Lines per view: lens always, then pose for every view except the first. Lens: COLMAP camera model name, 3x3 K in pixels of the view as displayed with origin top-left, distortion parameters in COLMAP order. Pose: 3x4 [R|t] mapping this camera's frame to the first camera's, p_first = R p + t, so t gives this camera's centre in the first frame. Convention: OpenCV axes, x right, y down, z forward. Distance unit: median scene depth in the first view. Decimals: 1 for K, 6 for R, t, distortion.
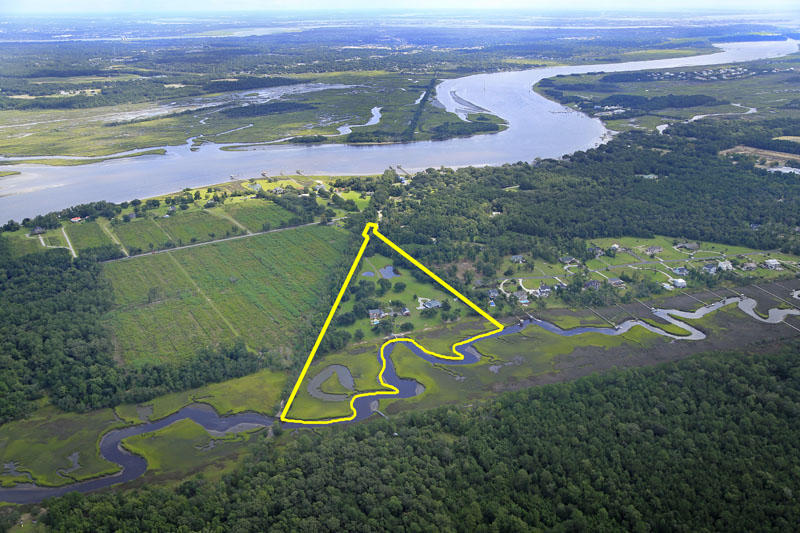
lens RADIAL K [[719.9, 0, 400.0], [0, 719.9, 266.5], [0, 0, 1]] dist [-0.011634, 0.001309]
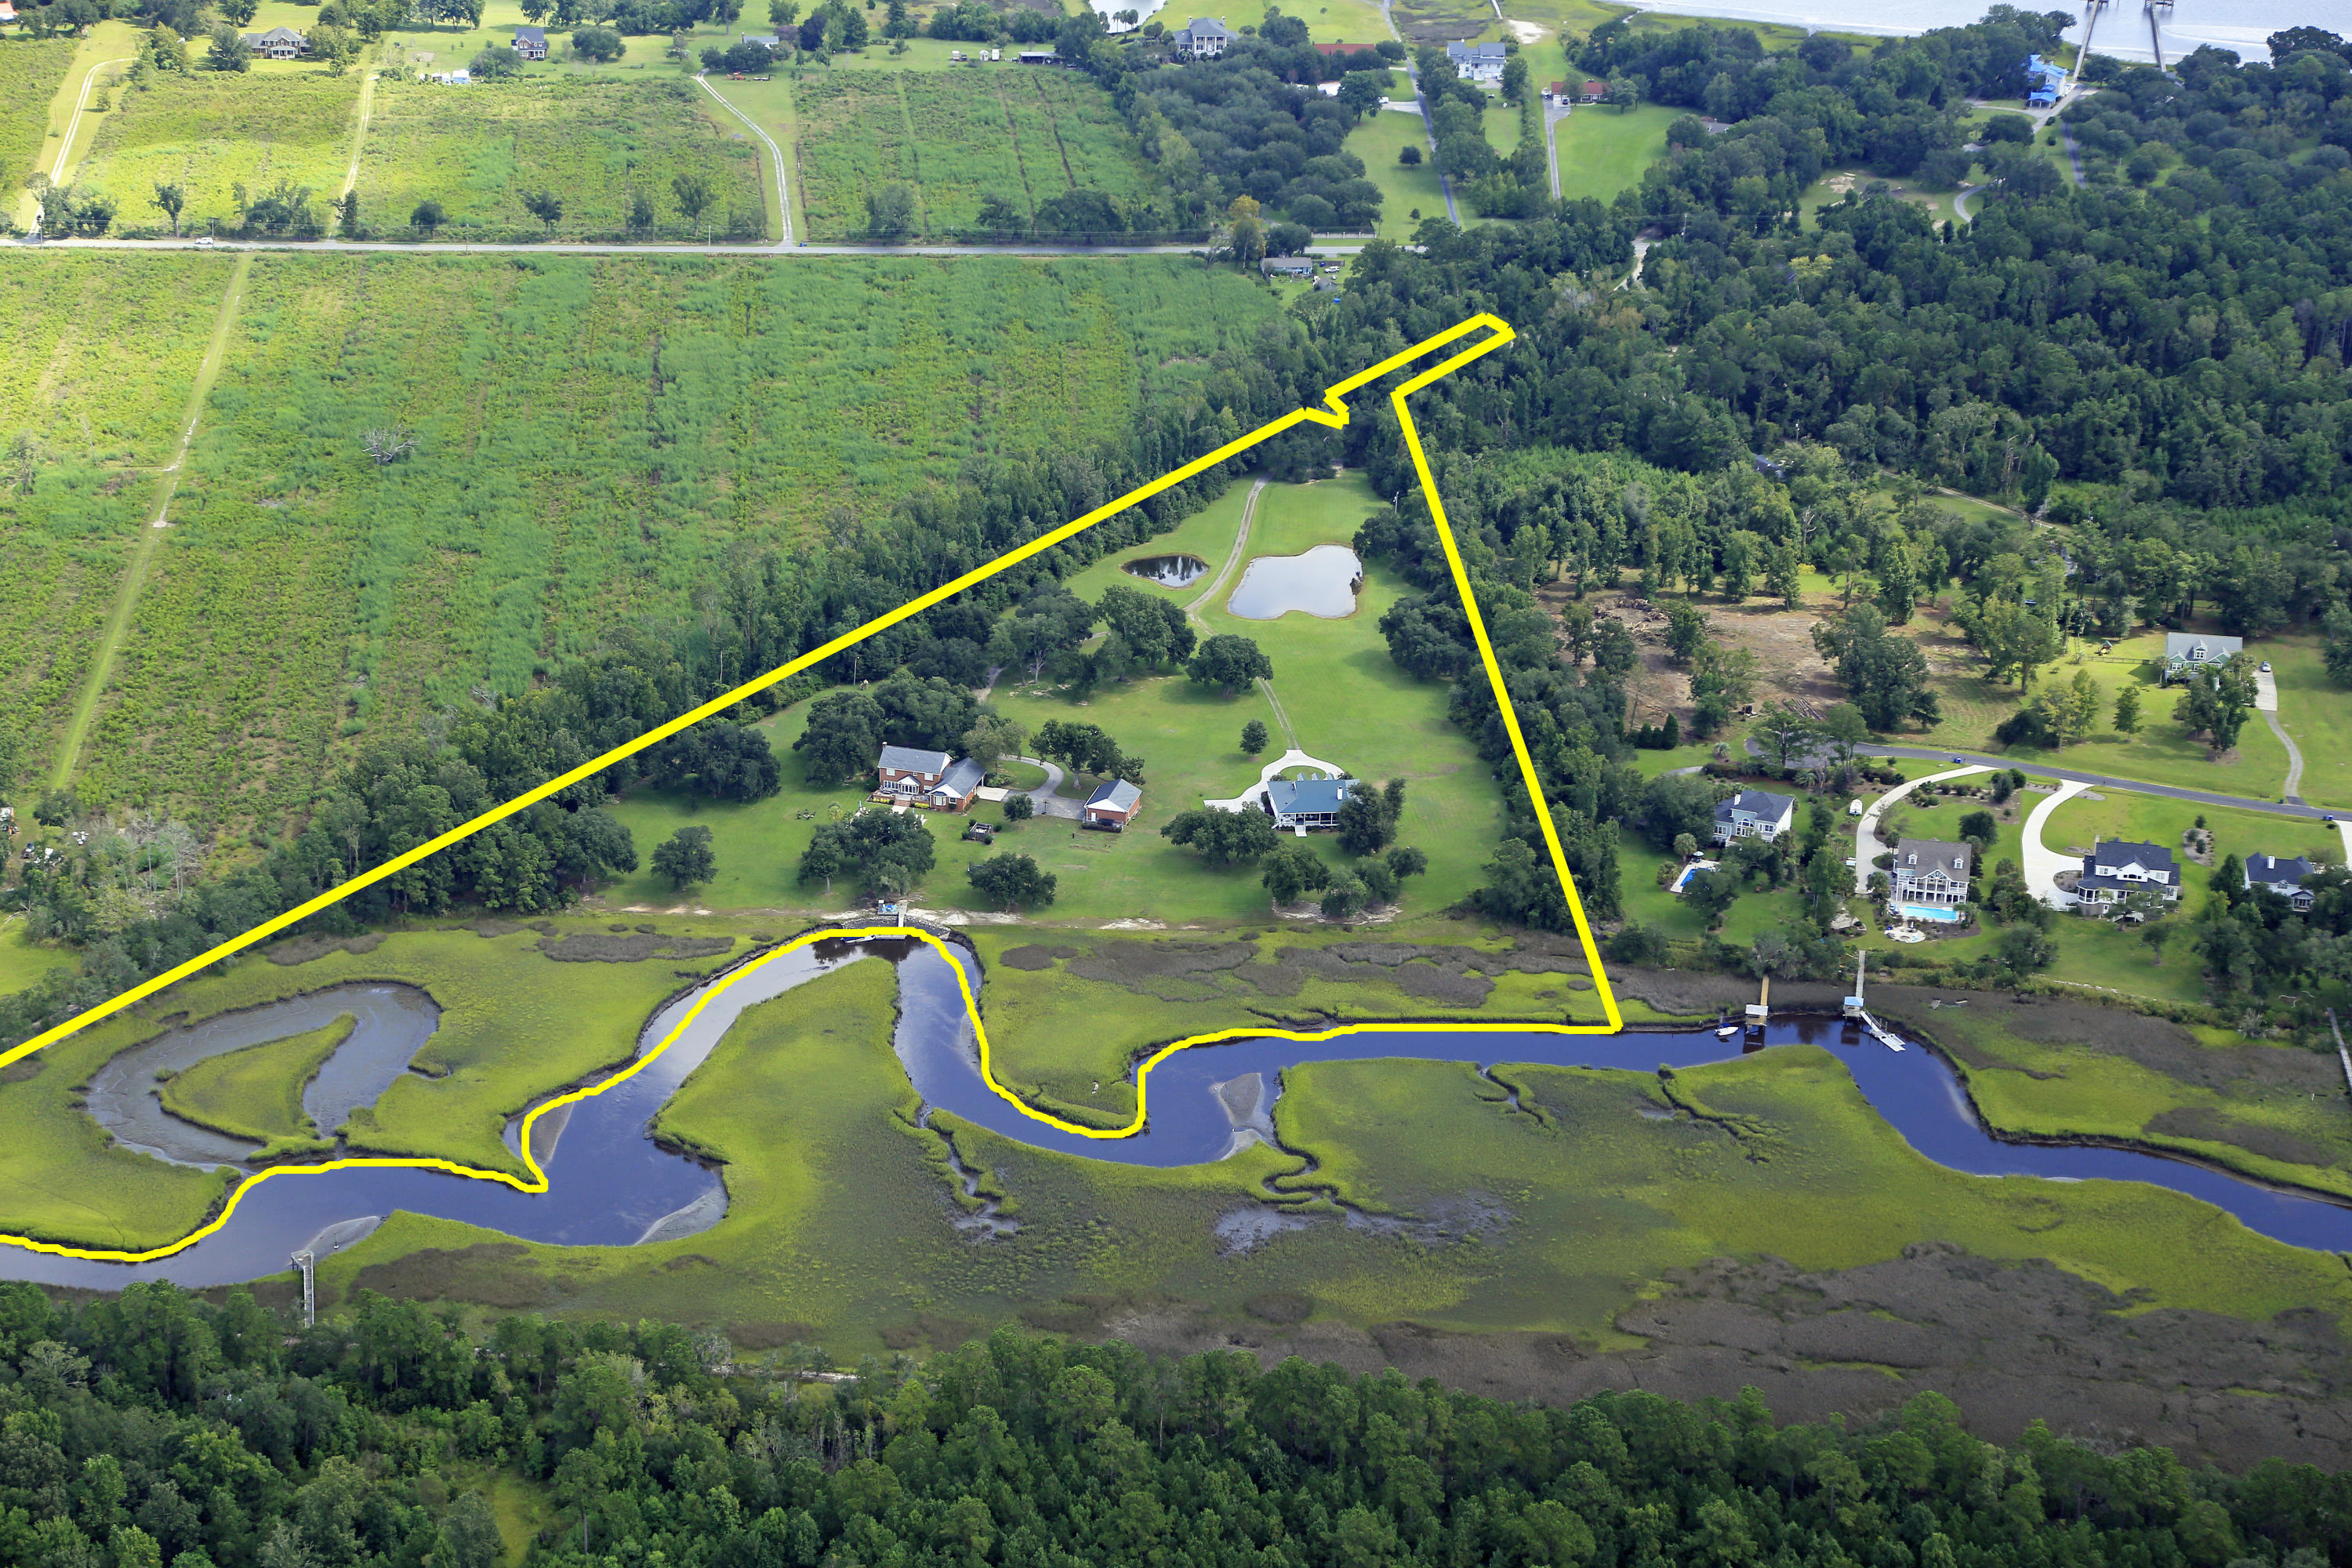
lens RADIAL K [[4645.5, 0, 1176.0], [0, 4645.5, 784.0], [0, 0, 1]] dist [0.384594, -0.055836]
pose [[0.894476, 0.194169, -0.402755, 0.386310], [-0.189115, 0.980539, 0.052715, 0.002379], [0.405153, 0.029015, 0.913788, 0.080285]]
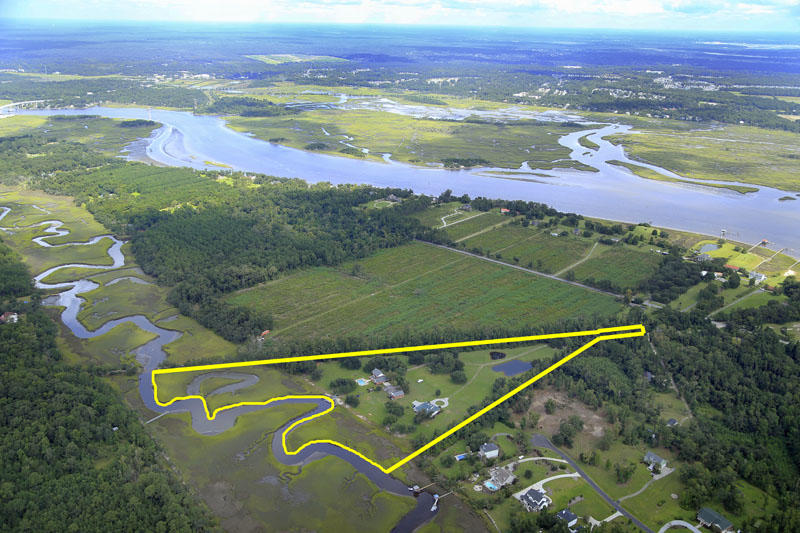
lens RADIAL K [[719.9, 0, 400.0], [0, 719.9, 266.5], [0, 0, 1]] dist [-0.011634, 0.001309]
pose [[0.273505, 0.337868, -0.900578, 0.607870], [-0.358963, 0.904488, 0.230318, -0.223446], [0.892379, 0.260281, 0.368664, 0.618230]]
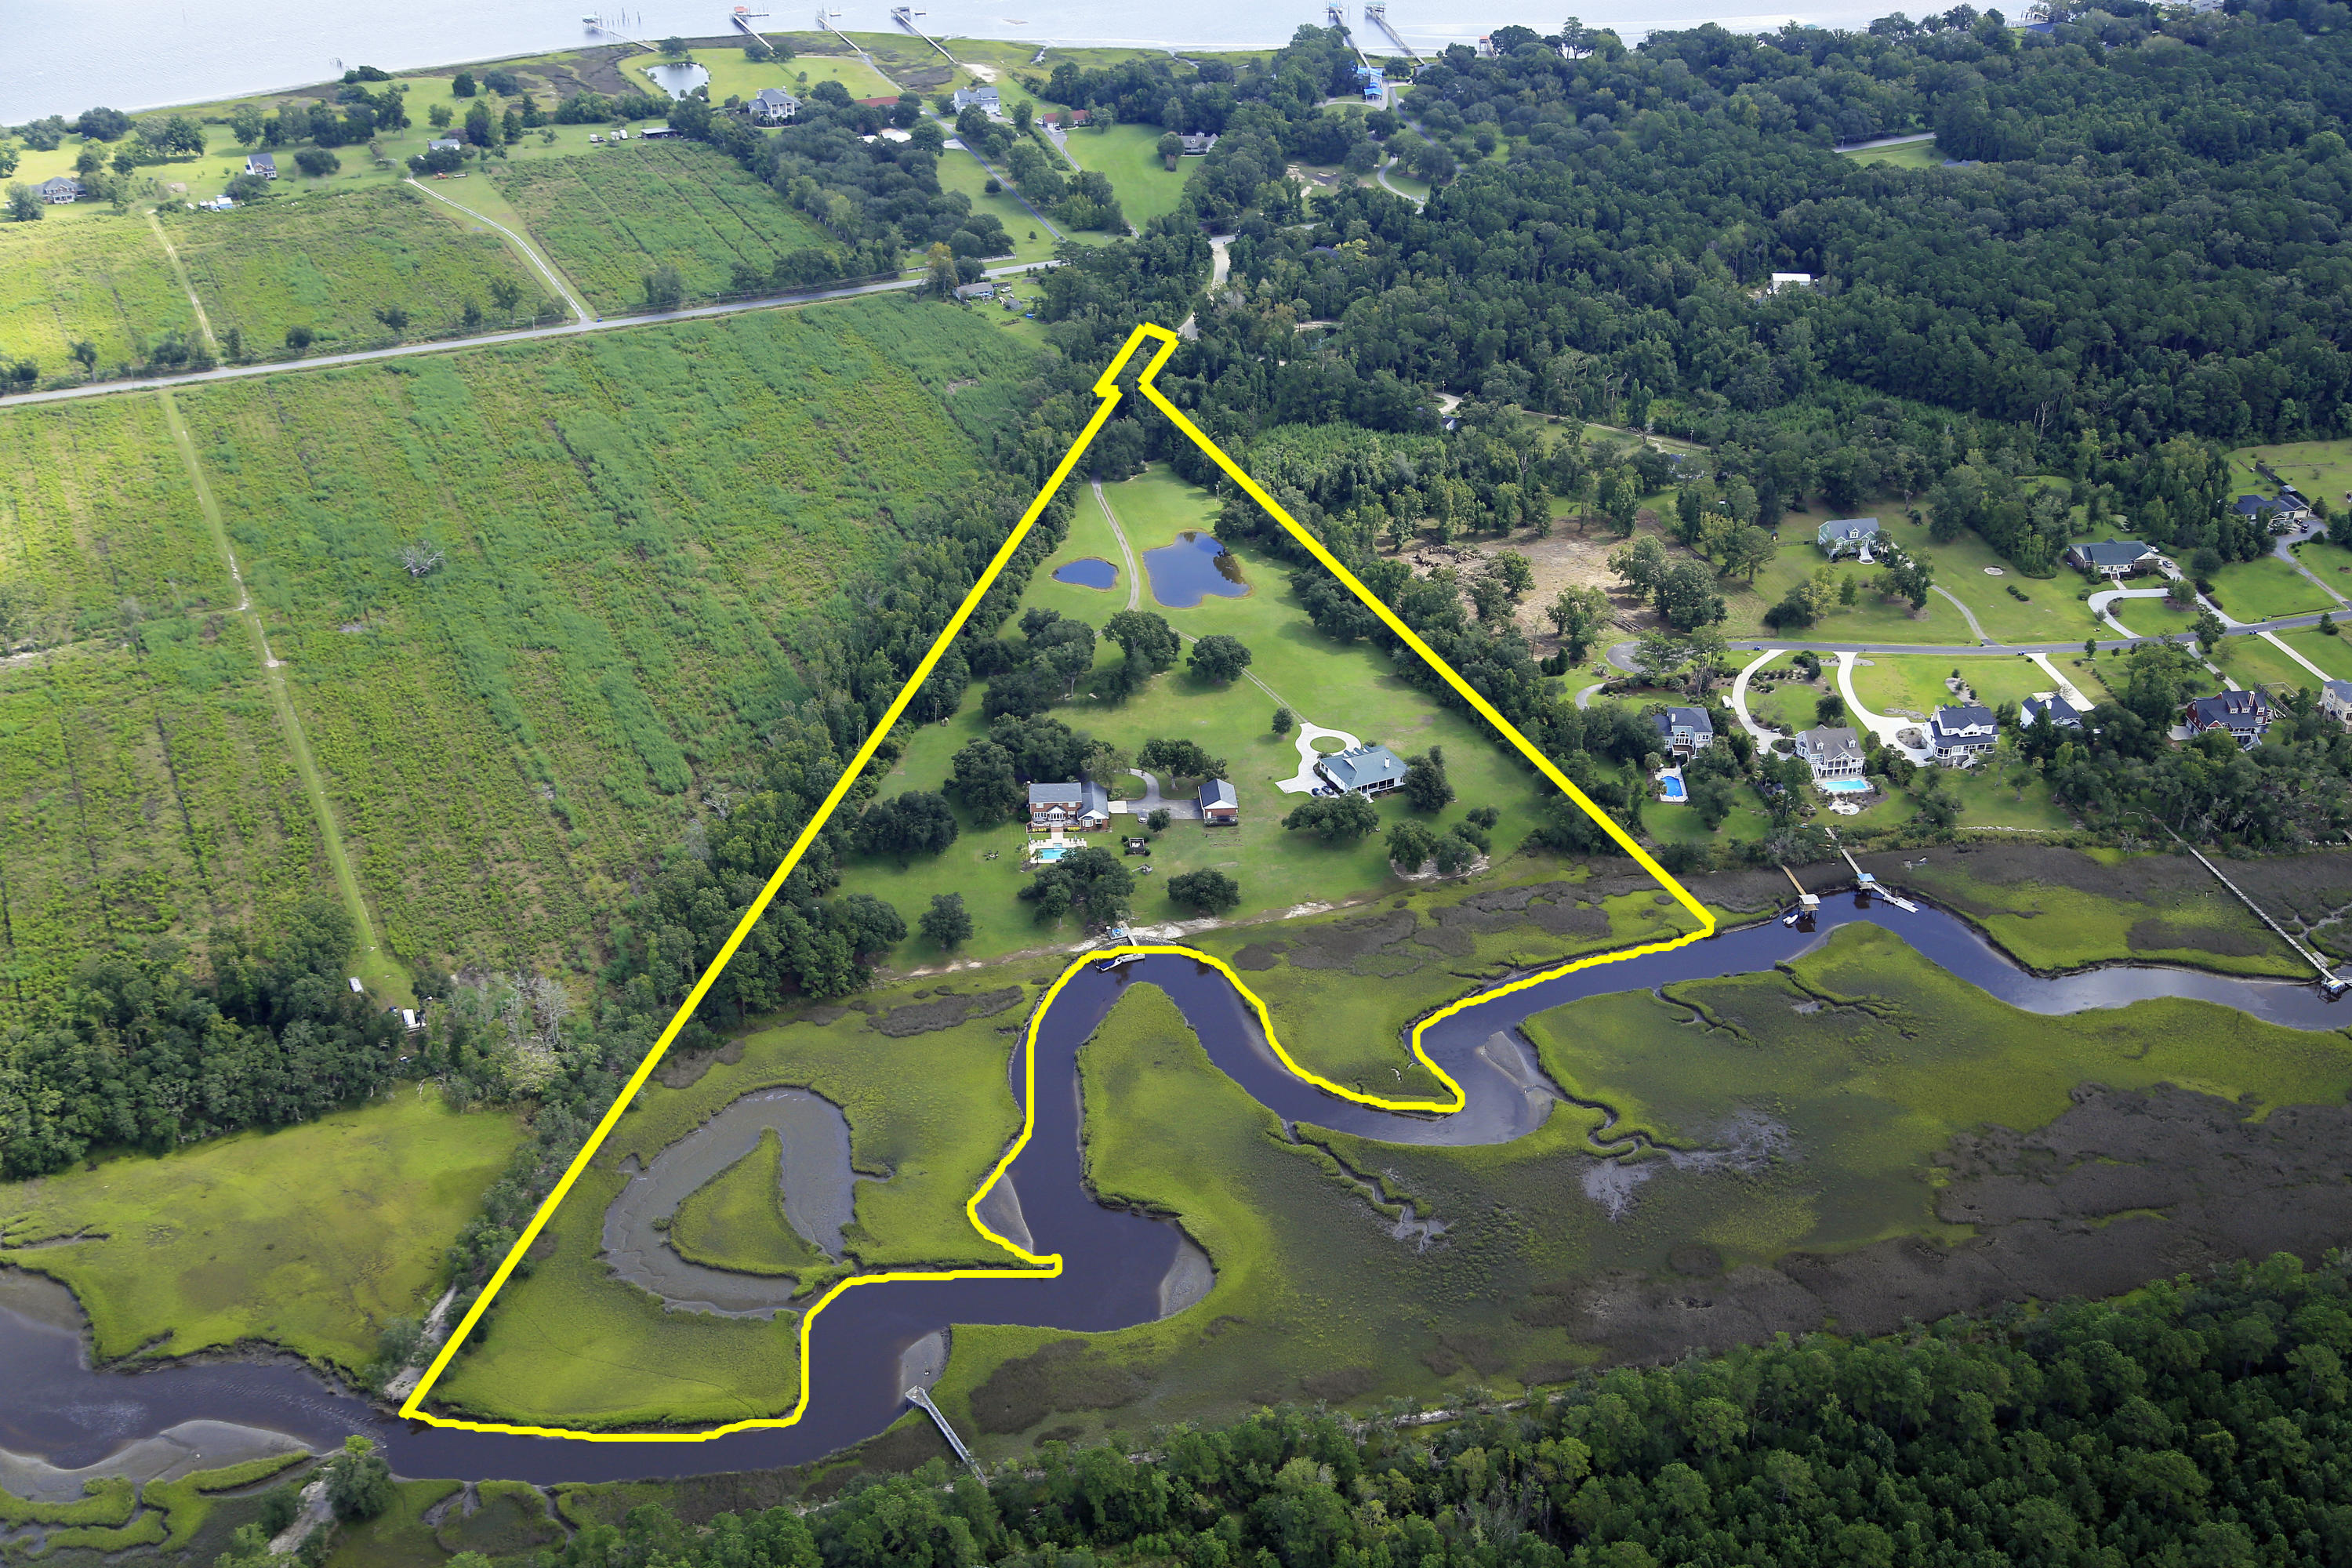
lens RADIAL K [[2844.3, 0, 1176.0], [0, 2844.3, 784.0], [0, 0, 1]] dist [0.105441, 0.031688]
pose [[0.992392, 0.071678, -0.100098, 0.067609], [-0.057375, 0.988615, 0.139098, -0.045443], [0.108929, -0.132297, 0.985207, 0.212050]]
